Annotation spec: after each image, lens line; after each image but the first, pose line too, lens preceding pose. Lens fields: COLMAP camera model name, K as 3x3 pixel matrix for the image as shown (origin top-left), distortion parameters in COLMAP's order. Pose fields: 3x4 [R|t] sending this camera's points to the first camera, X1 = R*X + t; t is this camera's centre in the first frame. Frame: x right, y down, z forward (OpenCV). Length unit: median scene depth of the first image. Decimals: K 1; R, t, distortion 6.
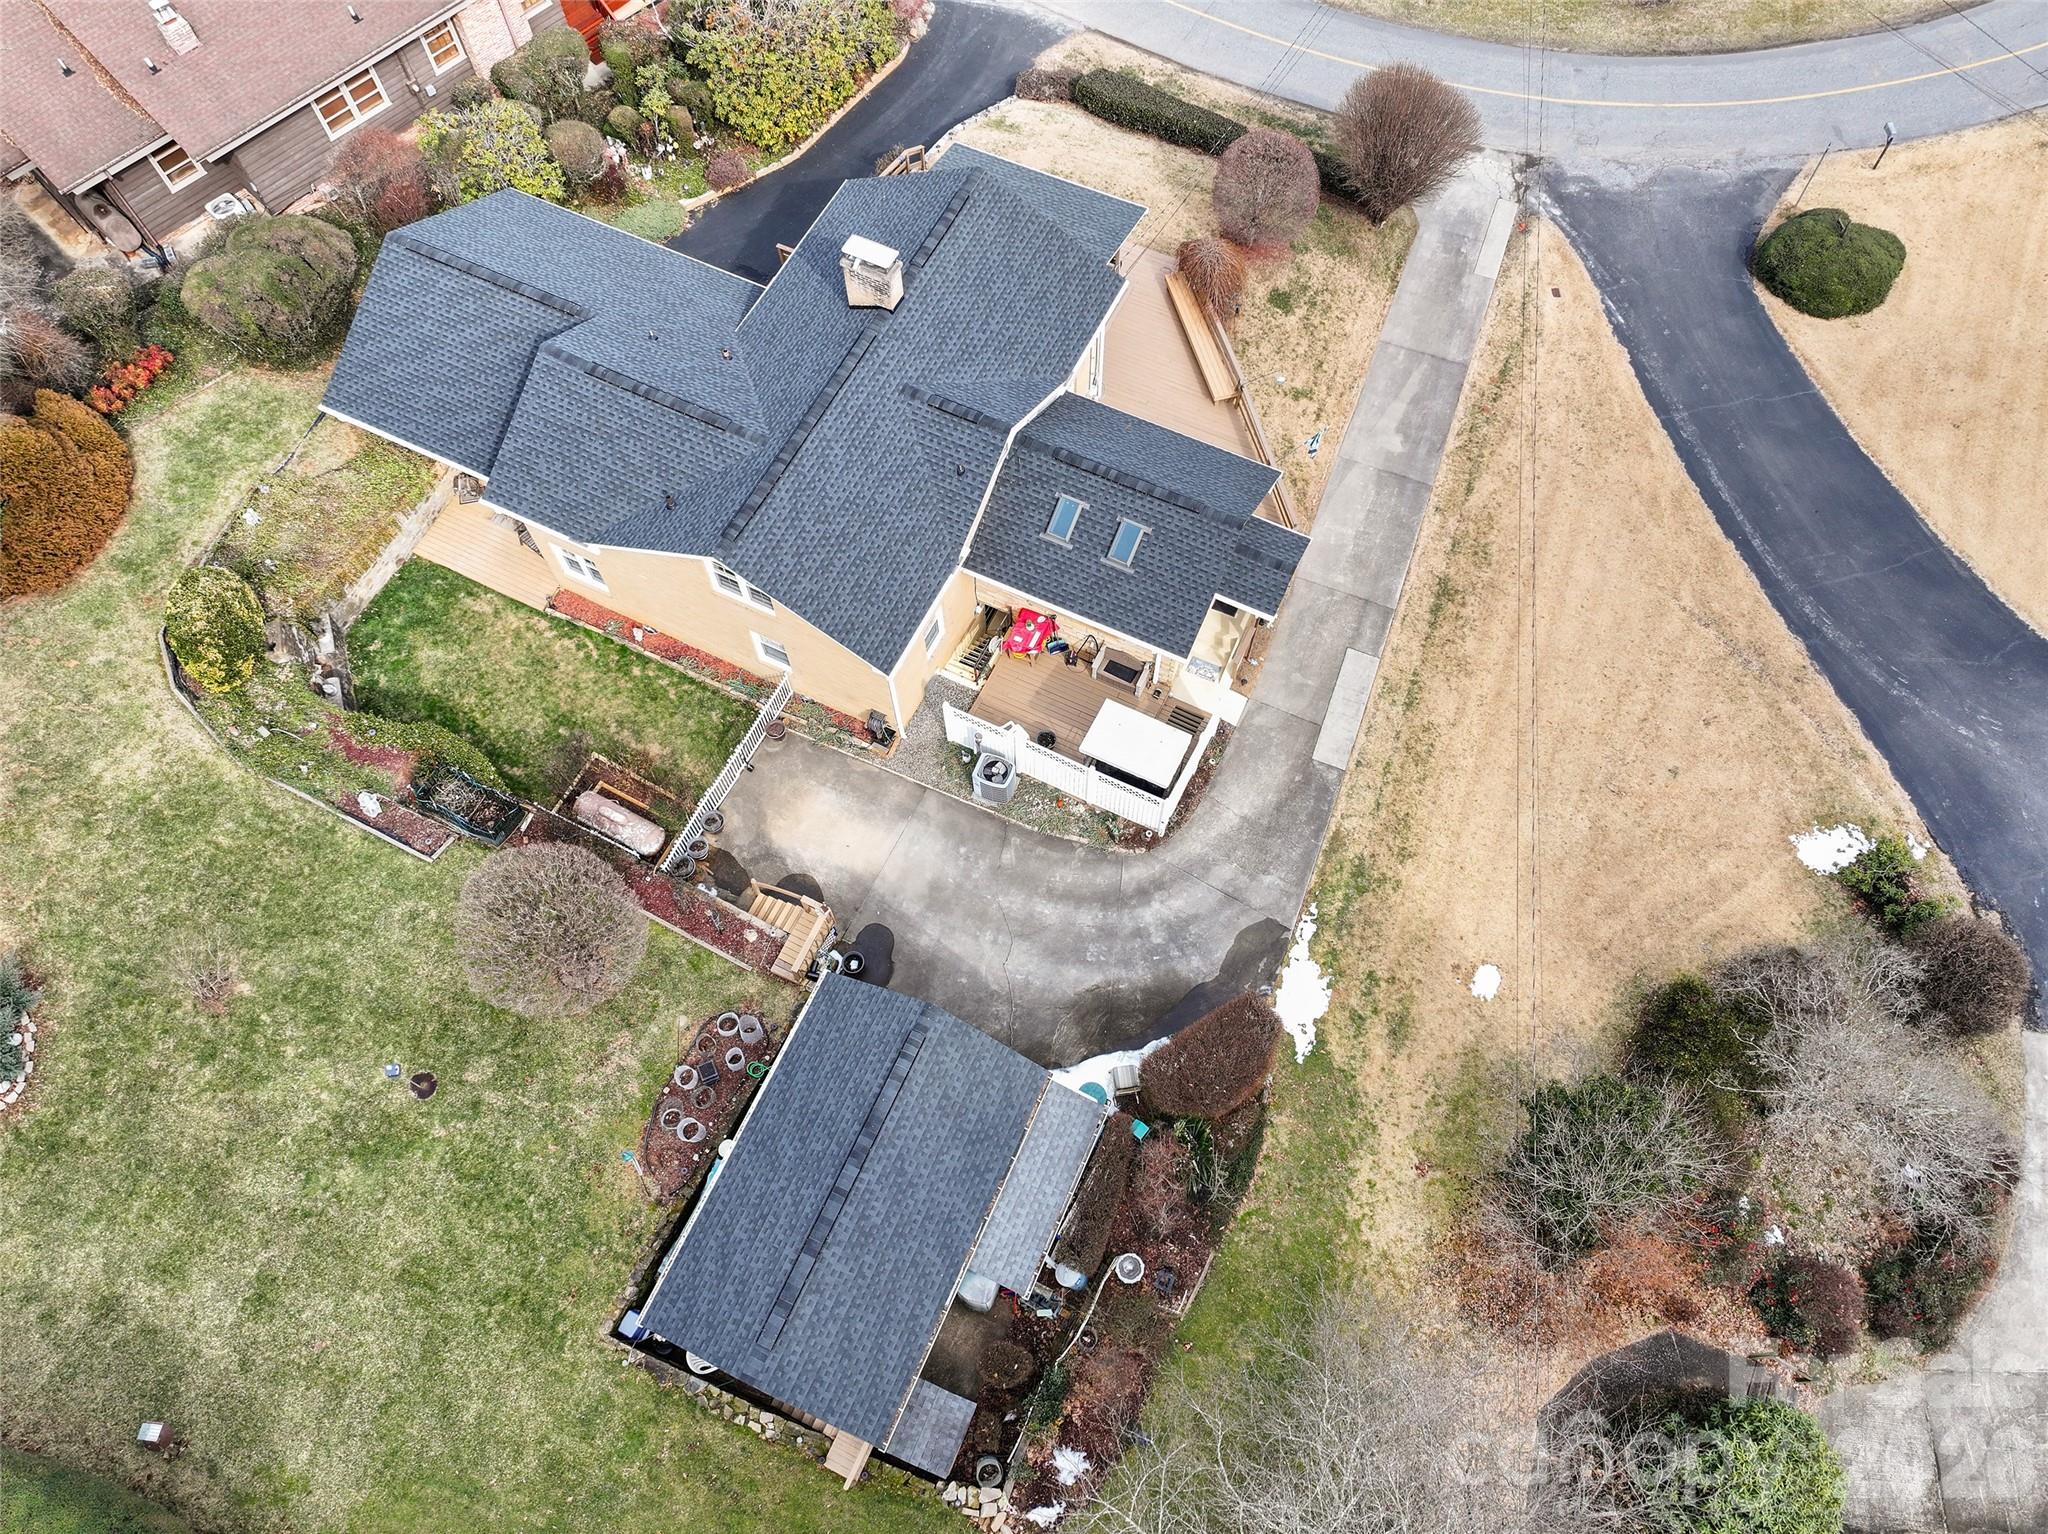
lens RADIAL K [[1406.6, 0, 1024.0], [0, 1406.6, 767.0], [0, 0, 1]] dist [0.004757, -0.002163]
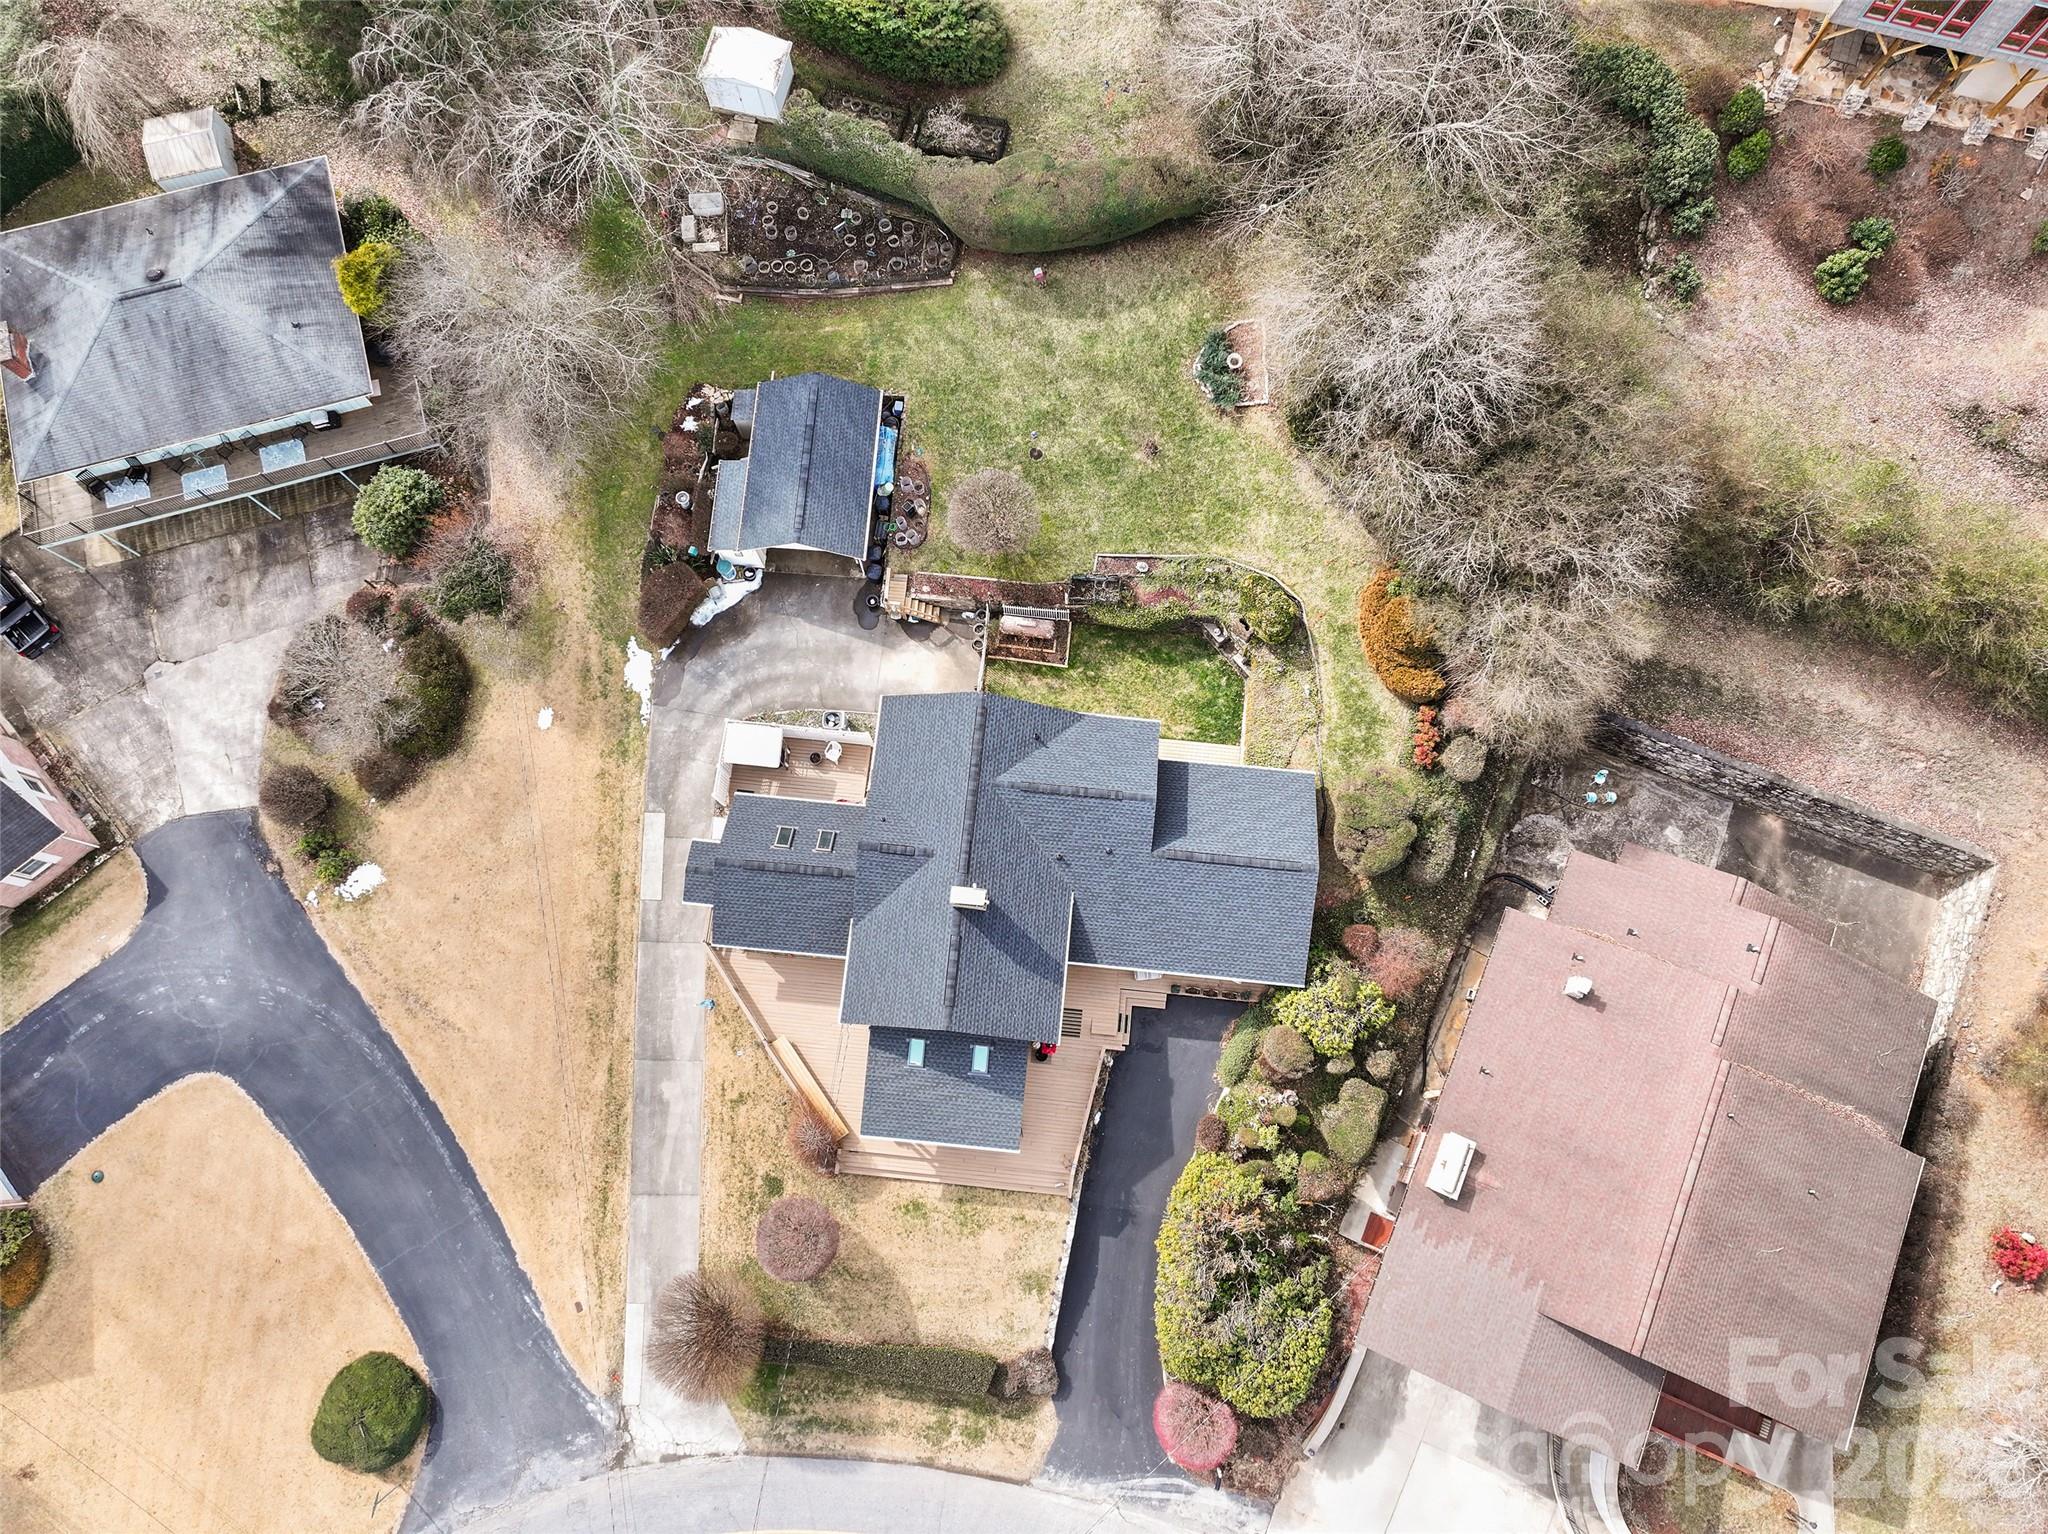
lens RADIAL K [[1408.7, 0, 1024.0], [0, 1408.7, 767.0], [0, 0, 1]] dist [-0.003796, -0.003505]
pose [[-0.936585, 0.342575, -0.073828, -0.088408], [-0.315275, -0.731714, 0.604314, -1.106846], [0.153002, 0.589268, 0.793318, -0.289200]]
